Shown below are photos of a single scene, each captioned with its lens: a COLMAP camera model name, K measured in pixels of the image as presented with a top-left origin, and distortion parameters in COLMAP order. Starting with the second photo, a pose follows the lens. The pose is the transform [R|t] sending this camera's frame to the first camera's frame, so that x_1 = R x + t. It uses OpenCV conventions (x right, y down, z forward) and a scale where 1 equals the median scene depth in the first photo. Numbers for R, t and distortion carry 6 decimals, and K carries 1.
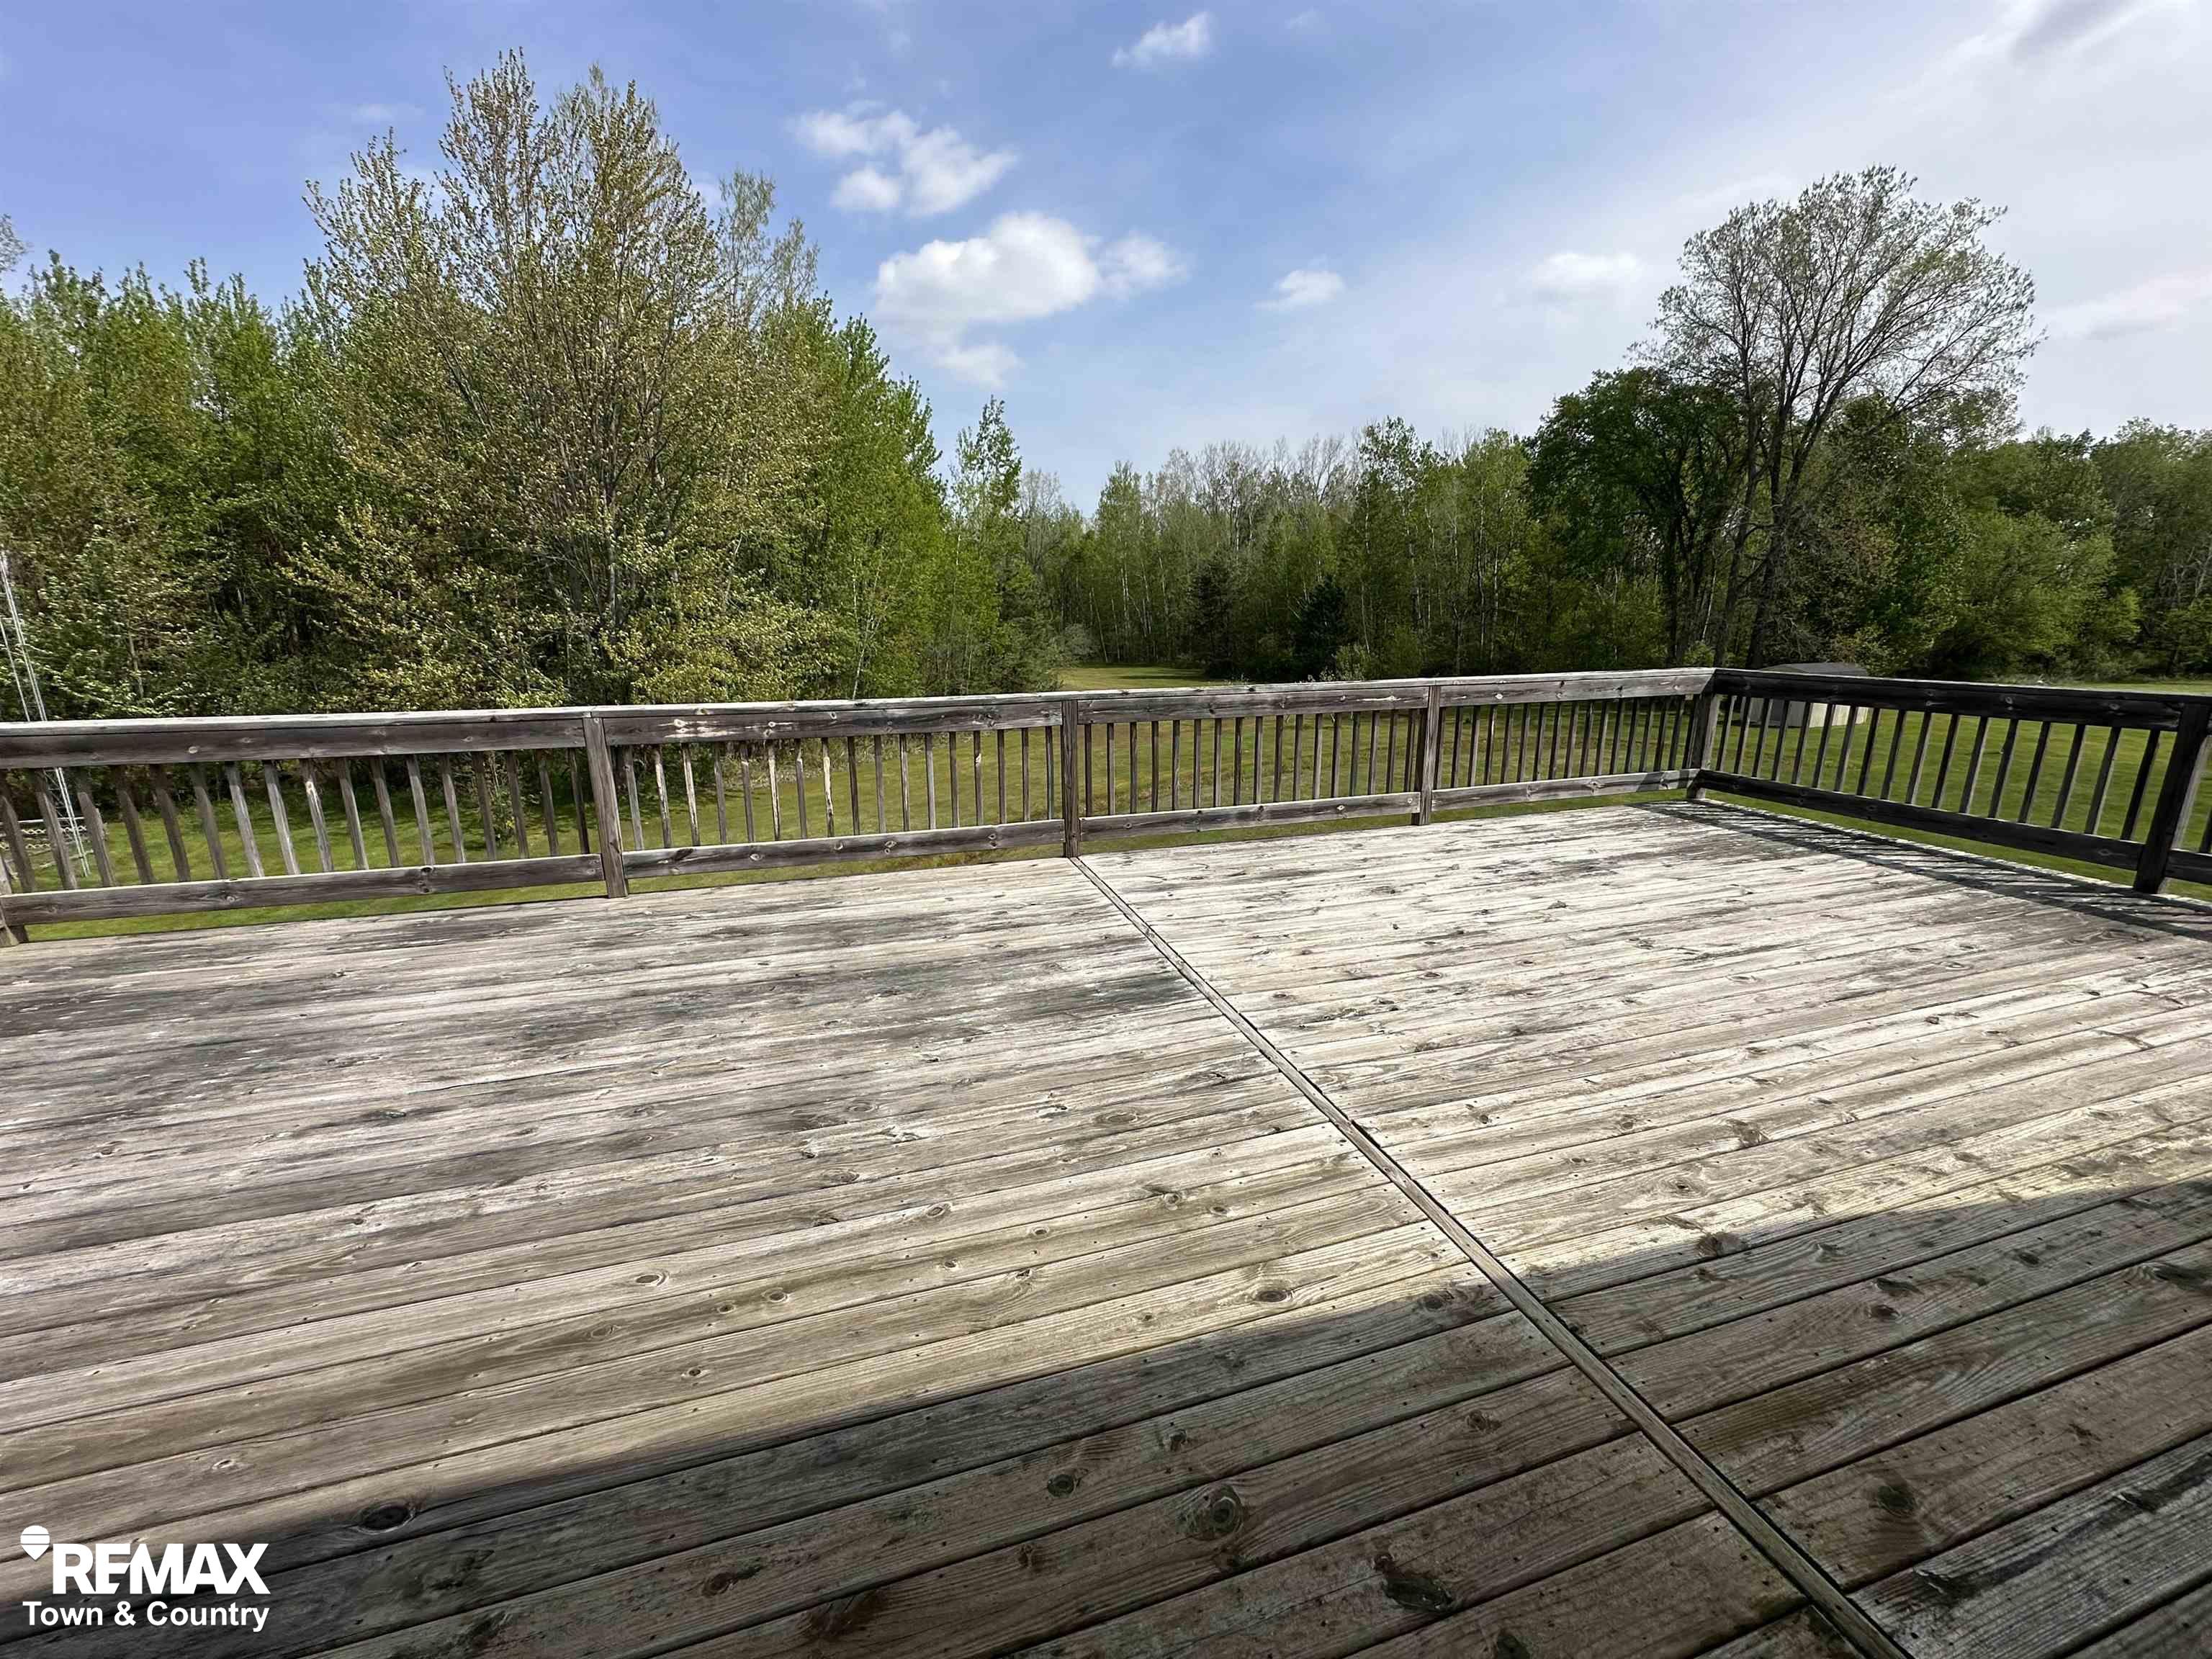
lens RADIAL K [[881.0, 0, 1102.4], [0, 881.0, 832.7], [0, 0, 1]] dist [-0.002755, 0.000082]
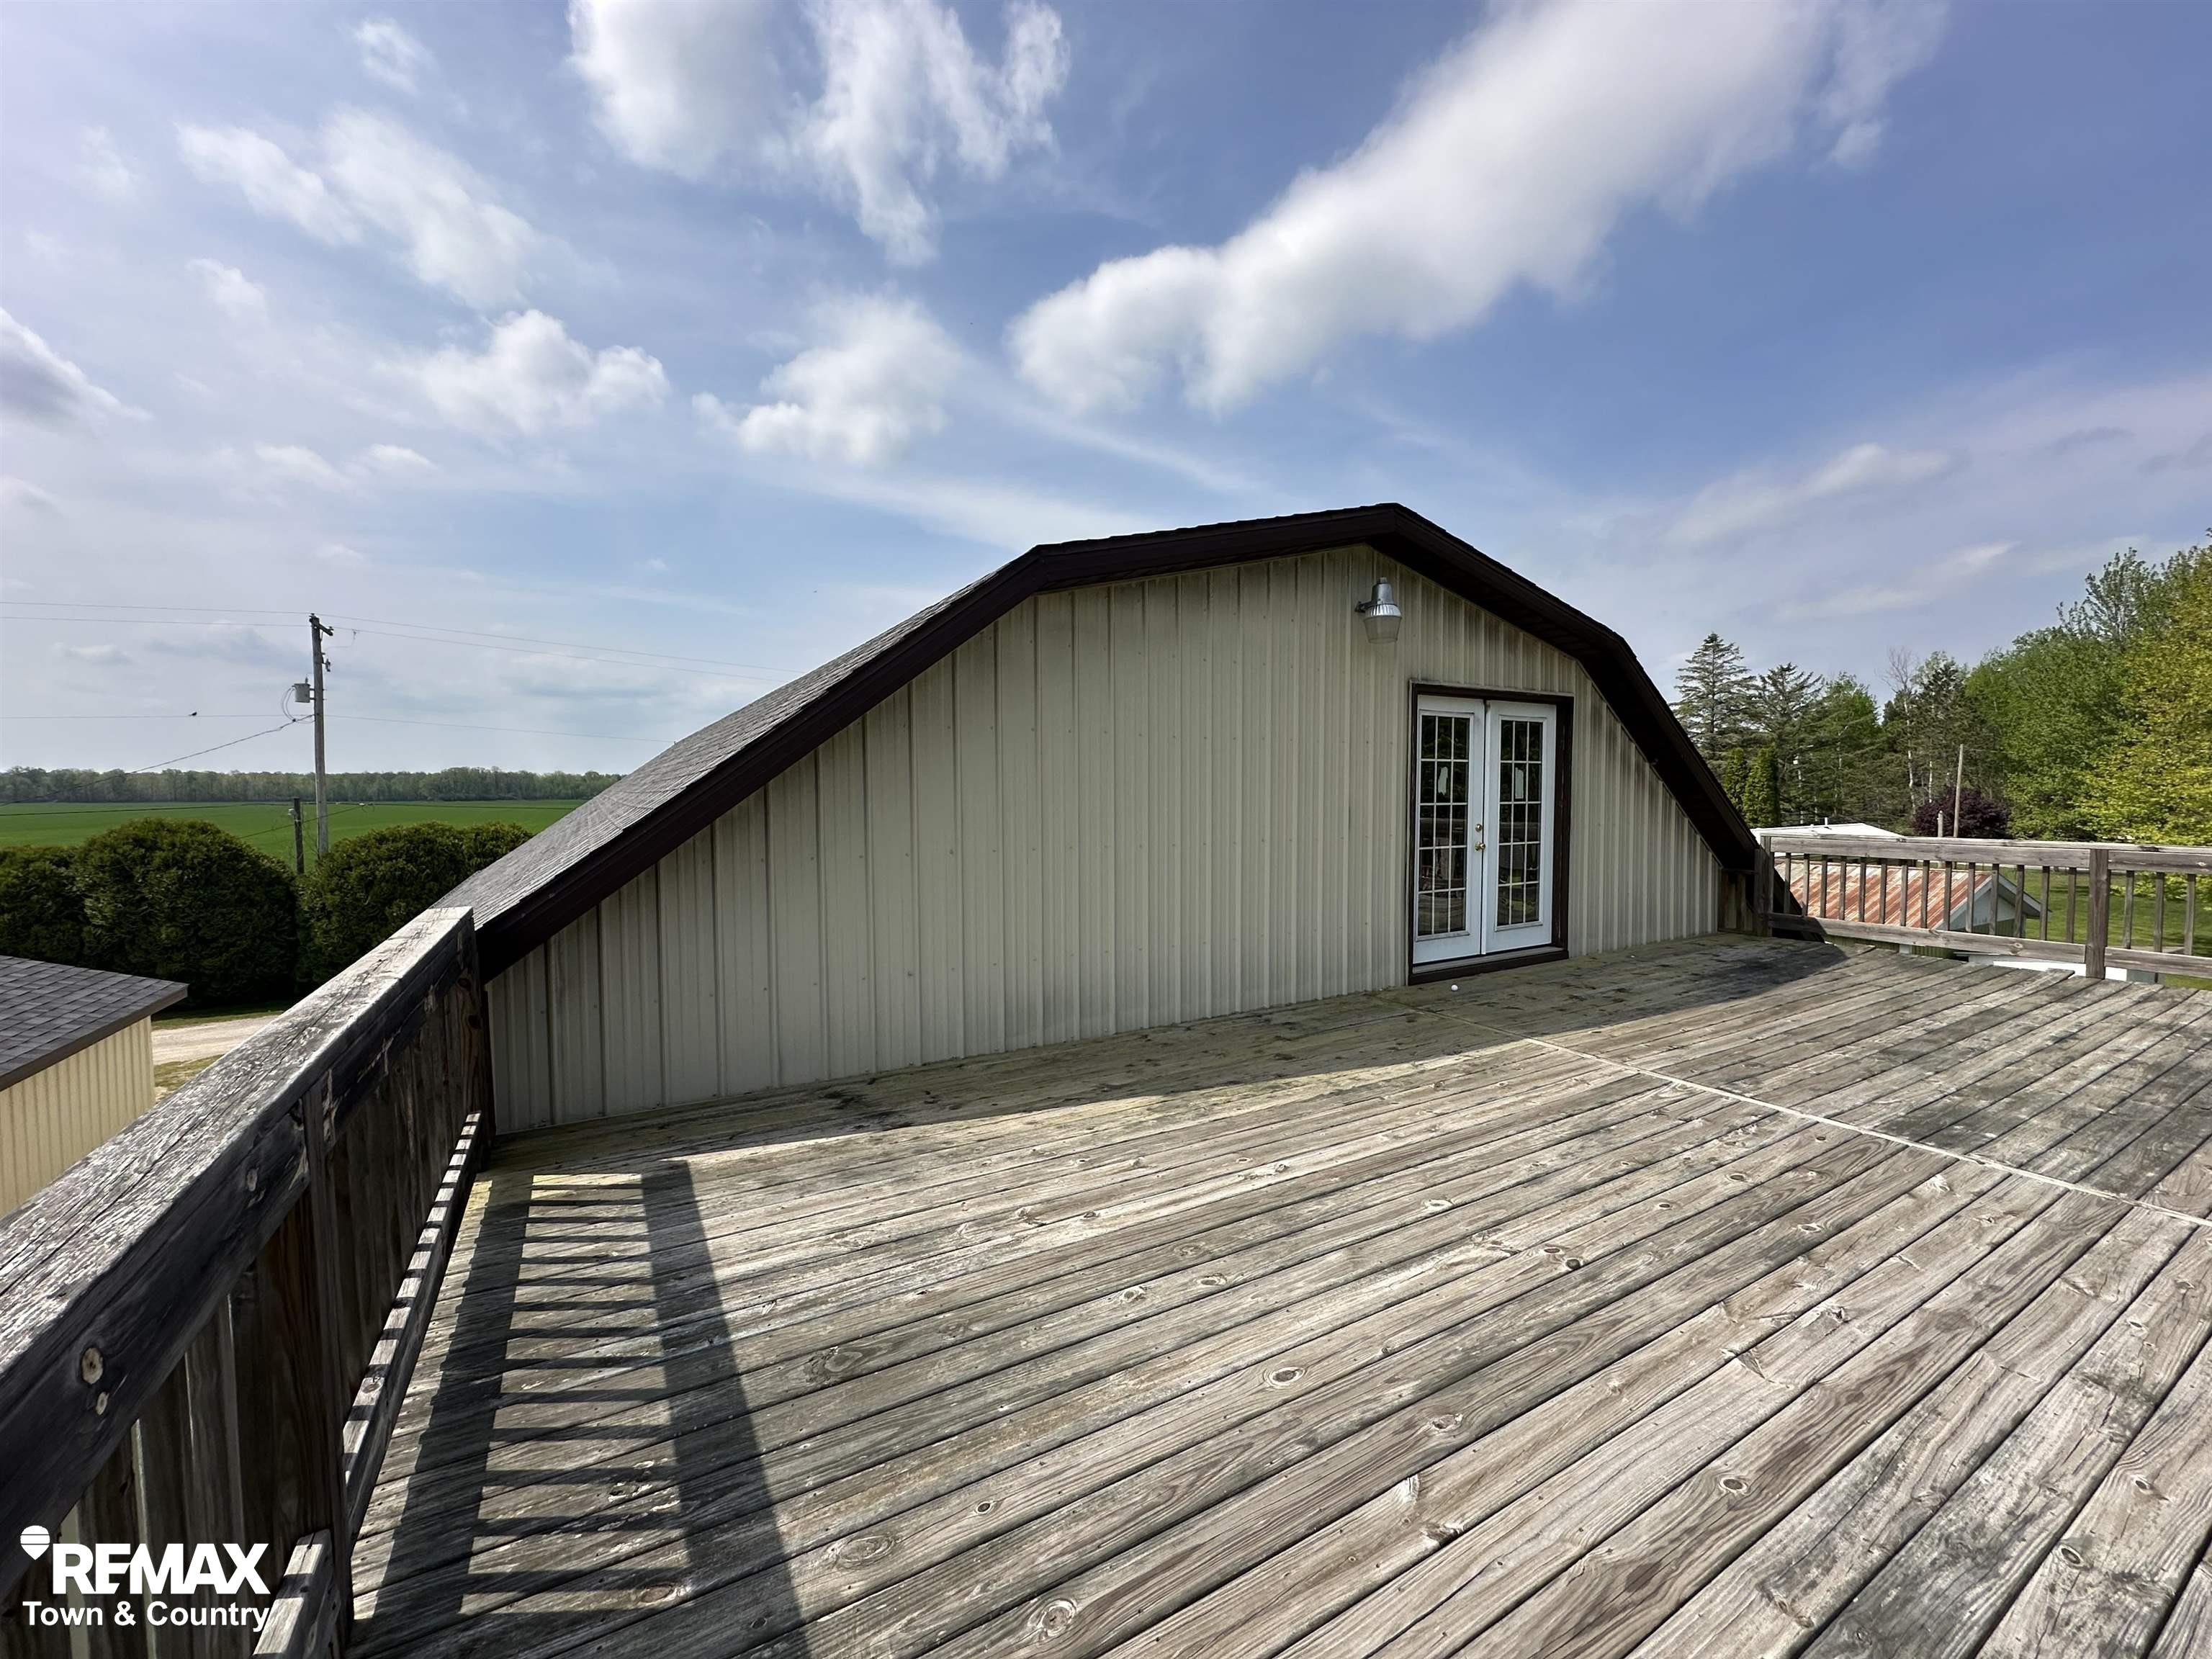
lens RADIAL K [[881.0, 0, 1102.4], [0, 881.0, 832.7], [0, 0, 1]] dist [-0.002755, 0.000082]
pose [[-0.973394, 0.023414, -0.227939, 0.266411], [-0.041649, 0.960116, 0.276481, -0.089244], [0.225322, 0.278618, -0.933596, 0.351474]]
